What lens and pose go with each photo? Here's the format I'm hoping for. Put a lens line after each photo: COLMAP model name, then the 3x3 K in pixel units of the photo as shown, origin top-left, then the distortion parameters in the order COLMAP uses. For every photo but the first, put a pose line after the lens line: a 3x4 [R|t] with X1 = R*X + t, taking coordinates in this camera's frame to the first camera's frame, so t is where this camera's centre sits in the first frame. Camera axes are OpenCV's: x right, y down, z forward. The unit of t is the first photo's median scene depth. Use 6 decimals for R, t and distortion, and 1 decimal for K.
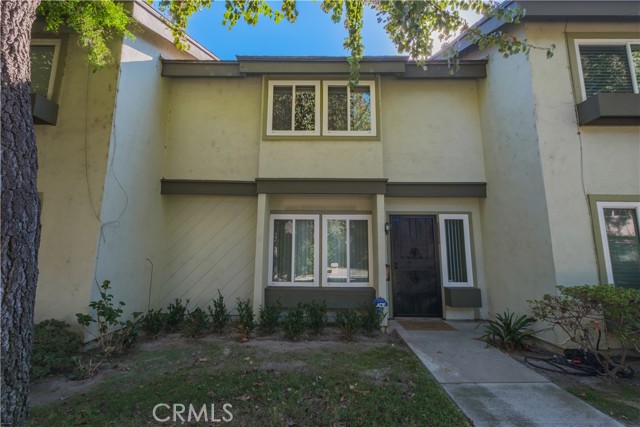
lens RADIAL K [[284.2, 0, 315.9], [0, 284.2, 208.7], [0, 0, 1]] dist [-0.000549, -0.000308]
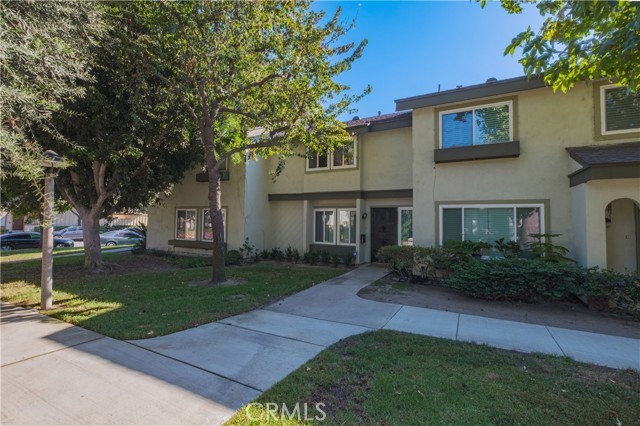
lens RADIAL K [[286.0, 0, 324.6], [0, 286.0, 210.5], [0, 0, 1]] dist [-0.000942, -0.000101]
pose [[0.888350, -0.014155, -0.458949, 0.898041], [0.064845, 0.993375, 0.094876, -0.166569], [0.454566, -0.114043, 0.883382, -0.809558]]
